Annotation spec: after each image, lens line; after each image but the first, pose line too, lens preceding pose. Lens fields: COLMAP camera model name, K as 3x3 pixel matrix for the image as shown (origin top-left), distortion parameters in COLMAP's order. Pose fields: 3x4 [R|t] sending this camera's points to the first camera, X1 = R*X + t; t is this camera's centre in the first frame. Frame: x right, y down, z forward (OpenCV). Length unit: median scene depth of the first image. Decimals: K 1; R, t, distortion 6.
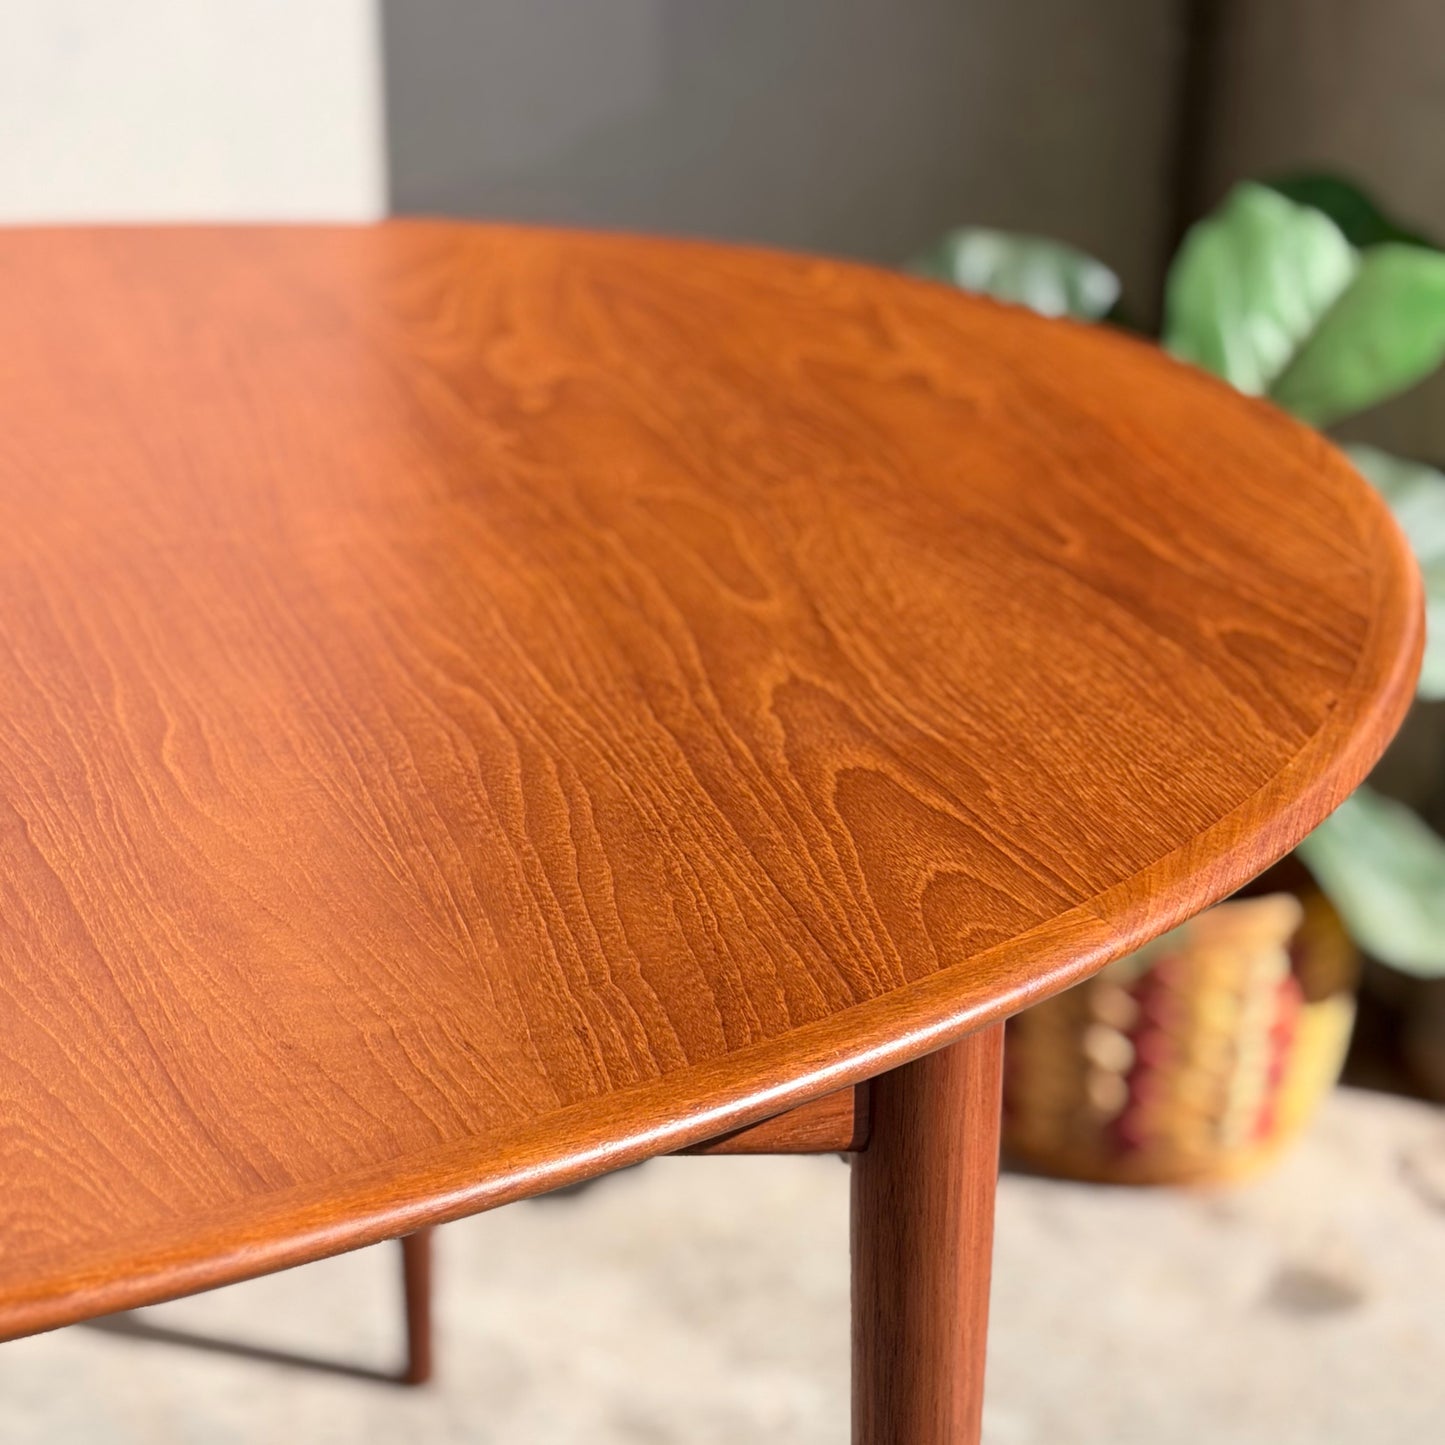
lens RADIAL K [[3555.5, 0, 722.5], [0, 3555.5, 722.5], [0, 0, 1]] dist [0.085065, 0.650562]
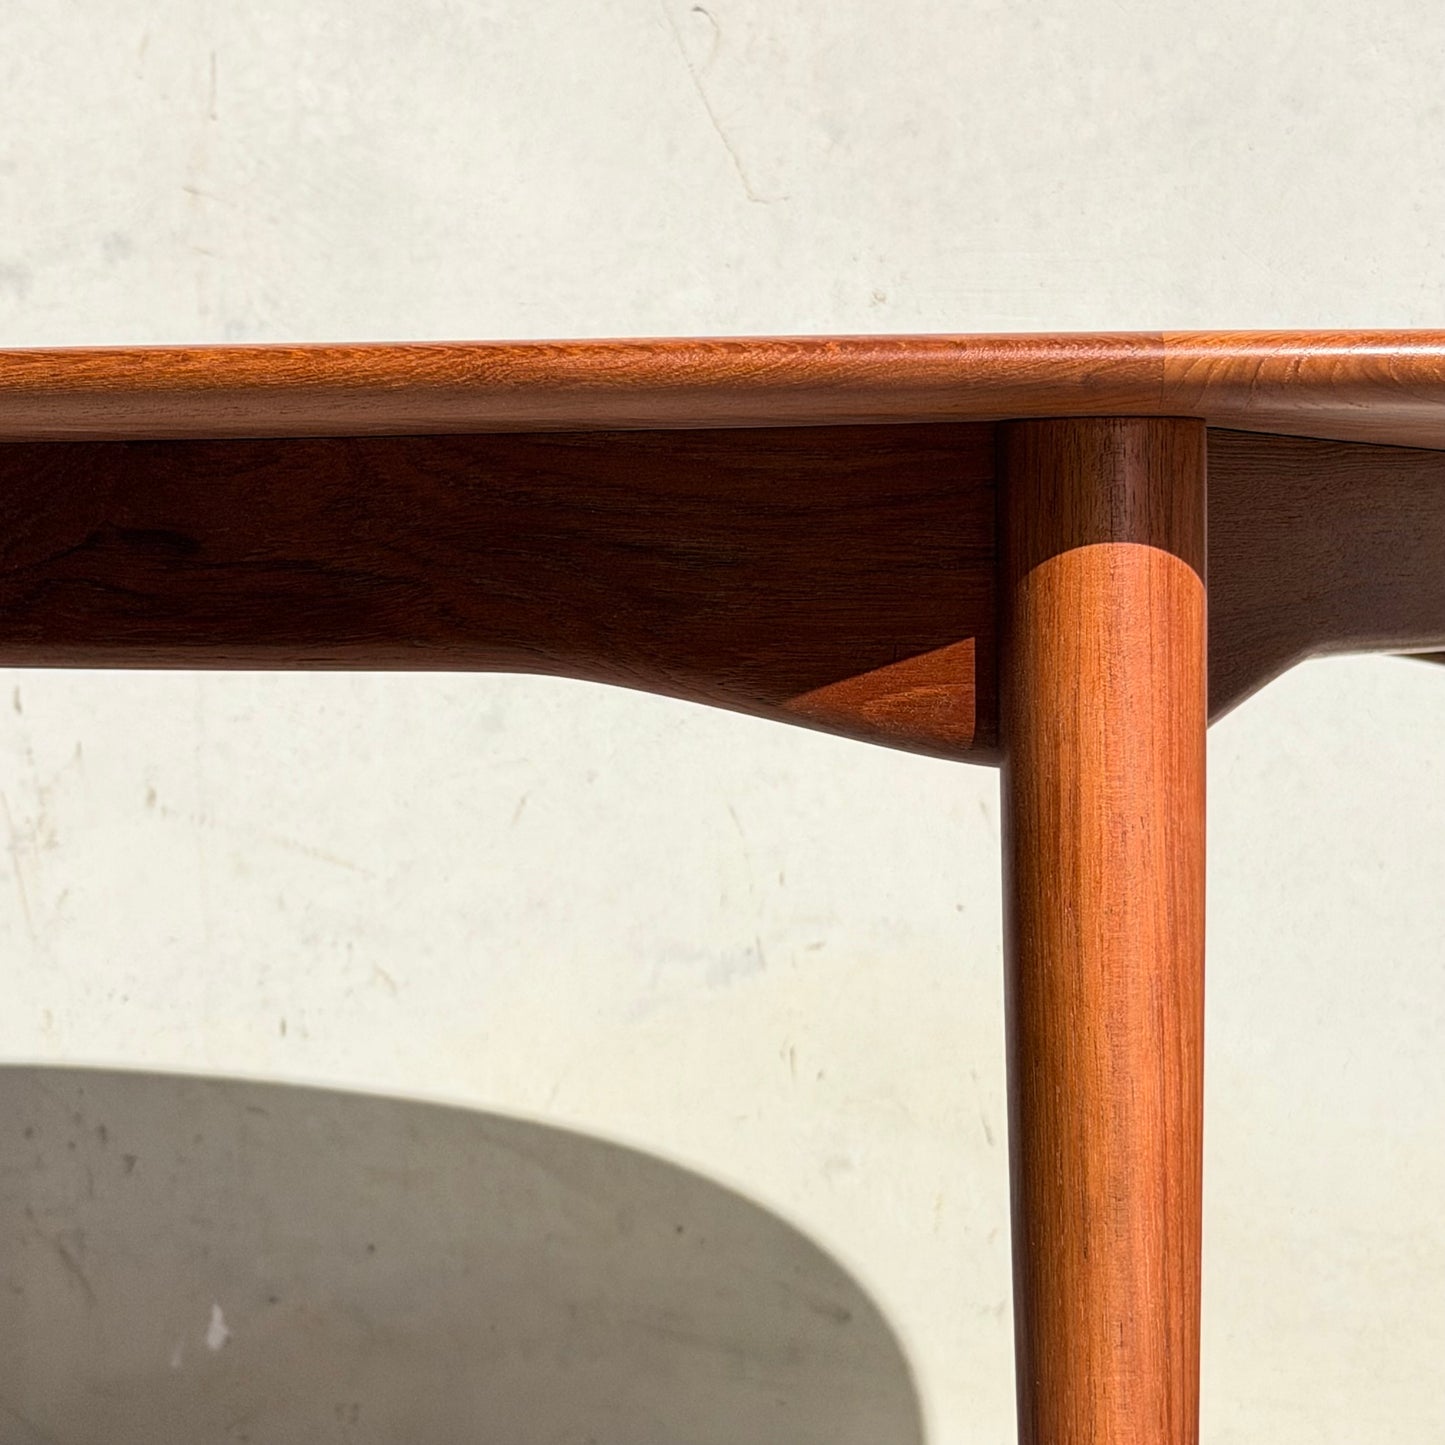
lens RADIAL K [[4066.0, 0, 722.5], [0, 4066.0, 722.5], [0, 0, 1]] dist [0.100965, 0.328519]
pose [[0.708823, 0.014842, -0.705230, 0.556964], [-0.290163, 0.917409, -0.272334, 0.336295], [0.642943, 0.397668, 0.654588, 0.368653]]
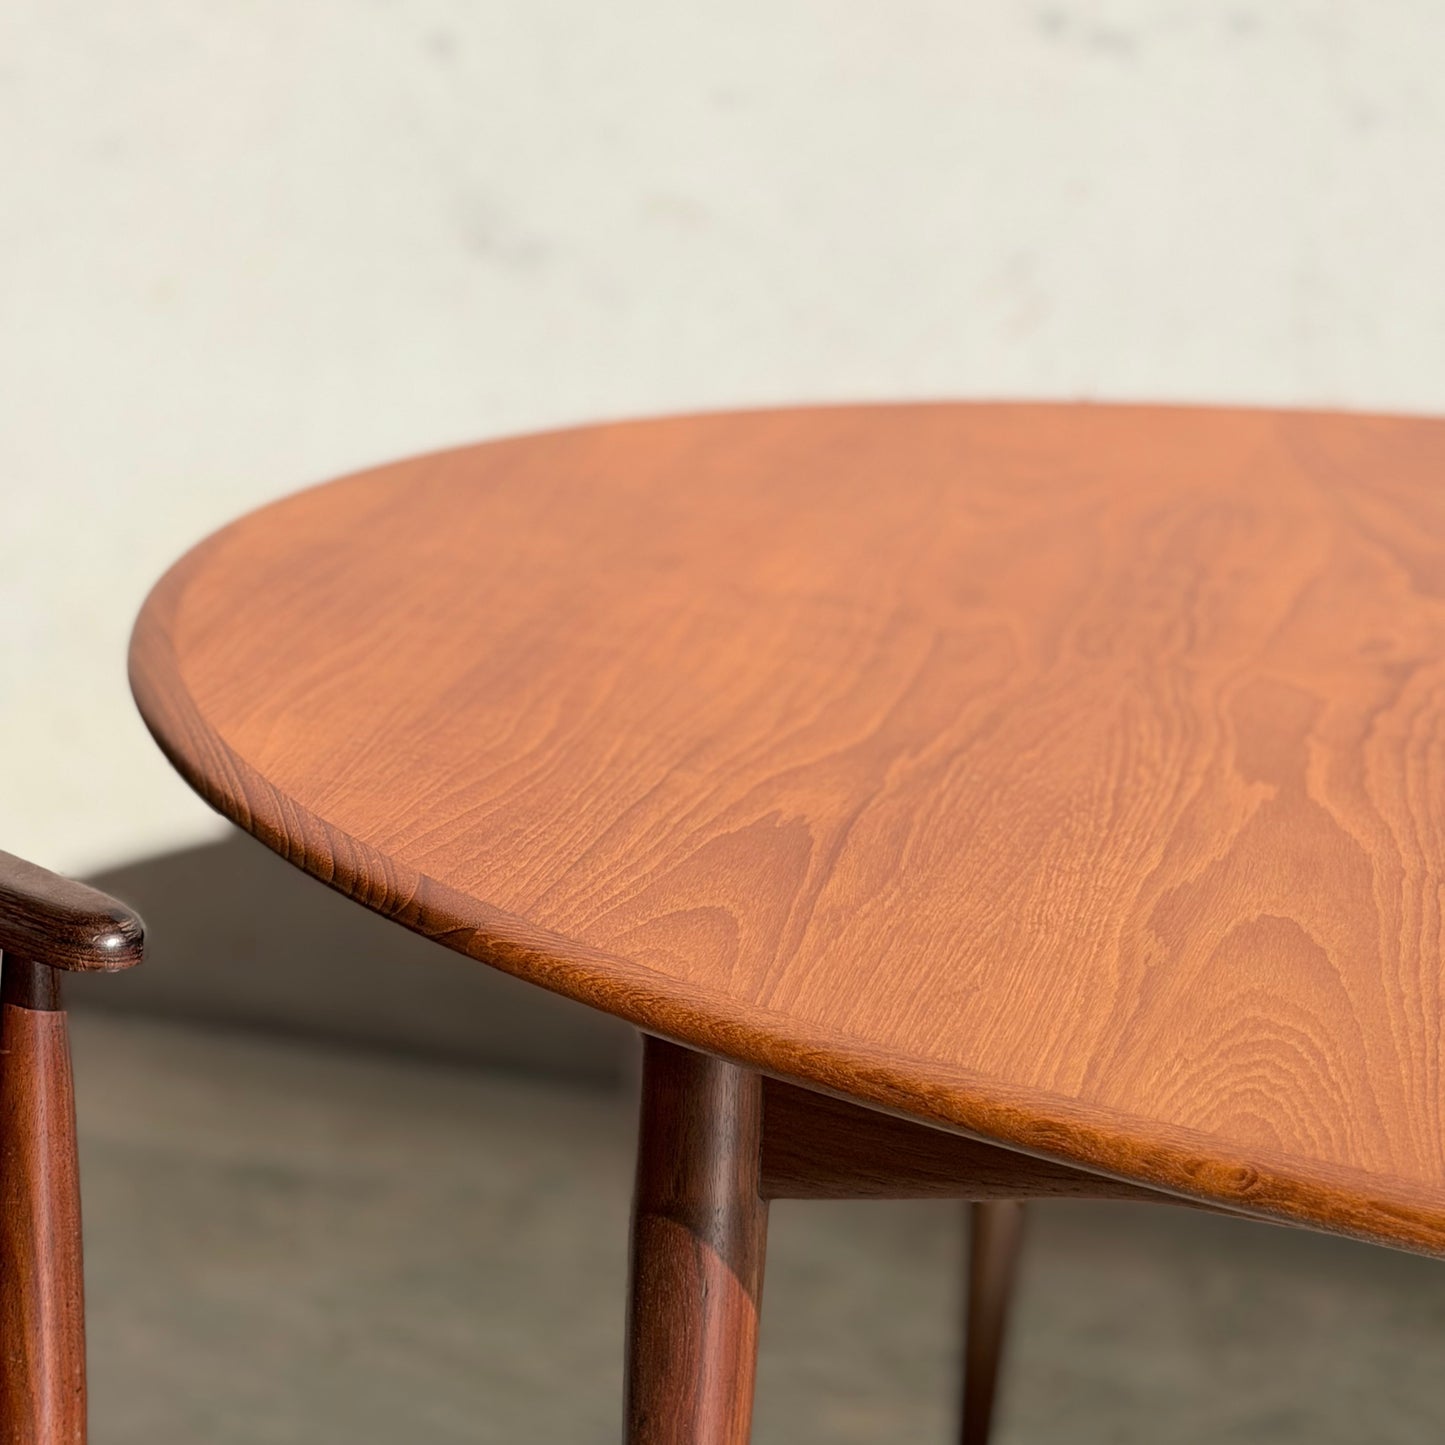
lens RADIAL K [[3526.4, 0, 699.3], [0, 3526.4, 799.8], [0, 0, 1]] dist [0.130536, 0.337436]
pose [[0.802777, 0.232304, -0.549166, -0.191132], [-0.278048, 0.960567, -0.000121, 0.117633], [0.527483, 0.152791, 0.835713, -0.146244]]
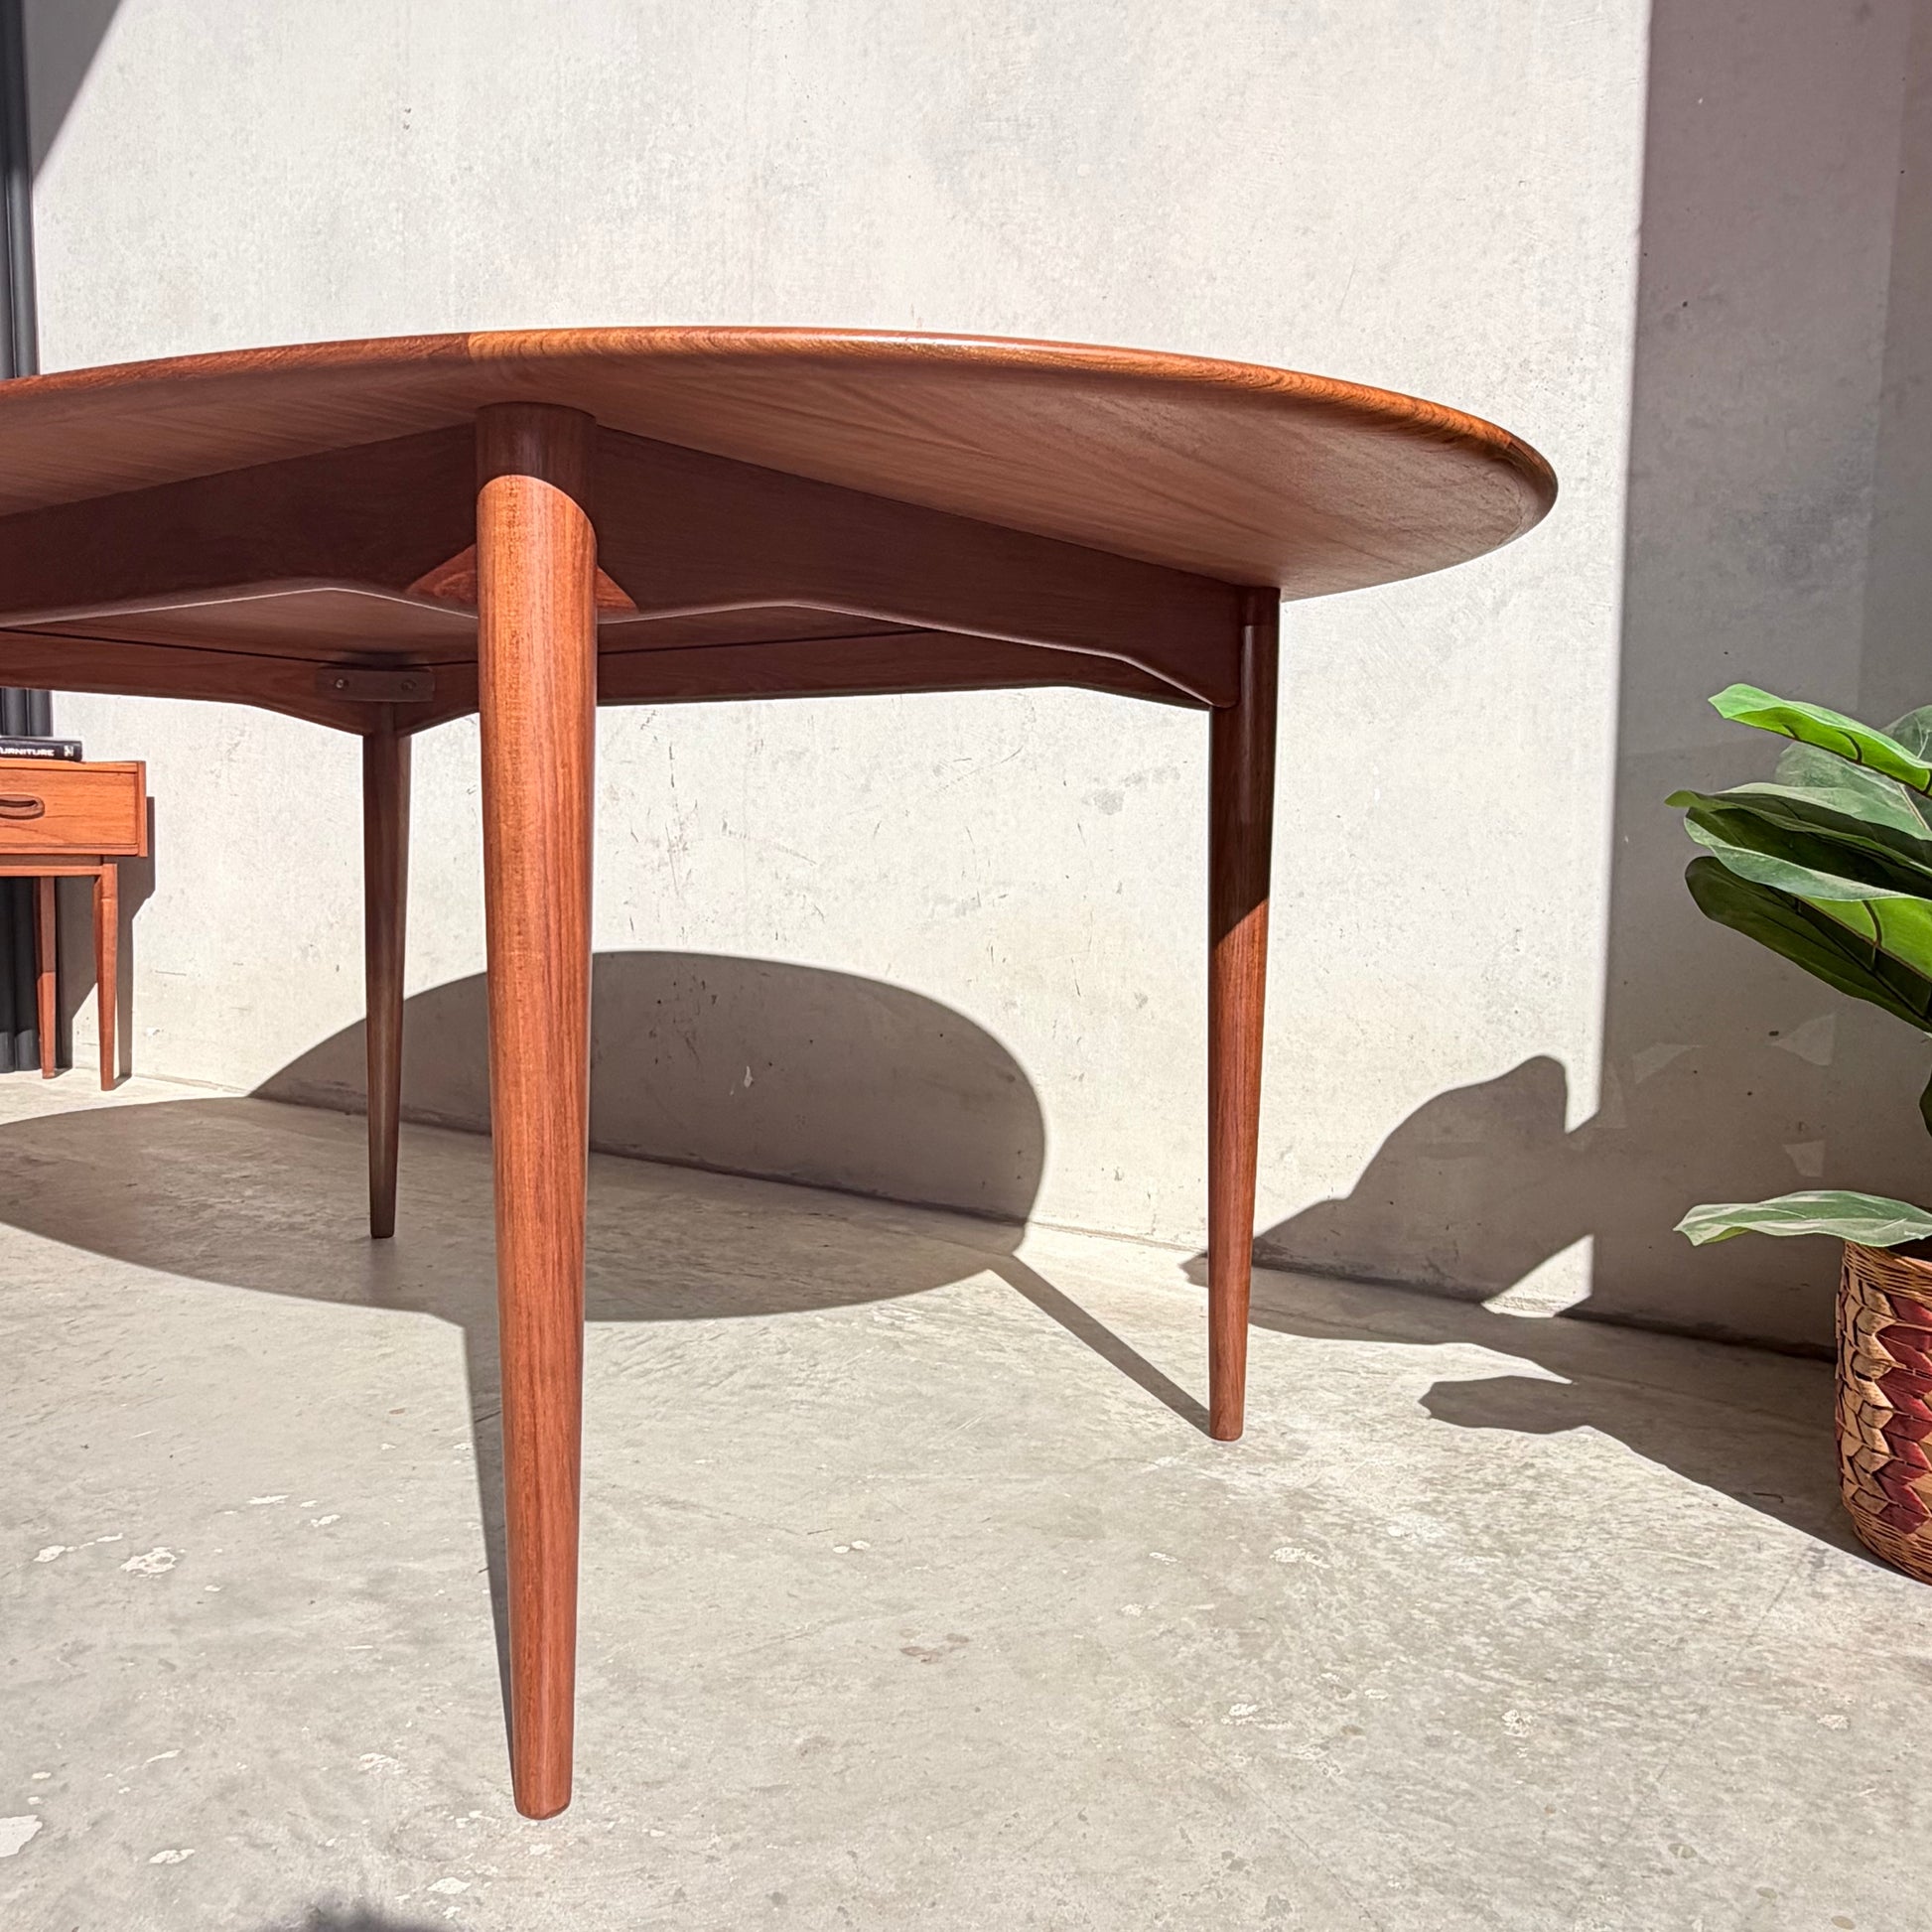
lens RADIAL K [[1802.8, 0, 965.0], [0, 1802.8, 956.5], [0, 0, 1]] dist [0.001528, -0.006447]
pose [[0.540303, 0.055180, -0.839659, 0.659303], [-0.365907, 0.913975, -0.175390, 0.270223], [0.757750, 0.402001, 0.514015, 0.776448]]
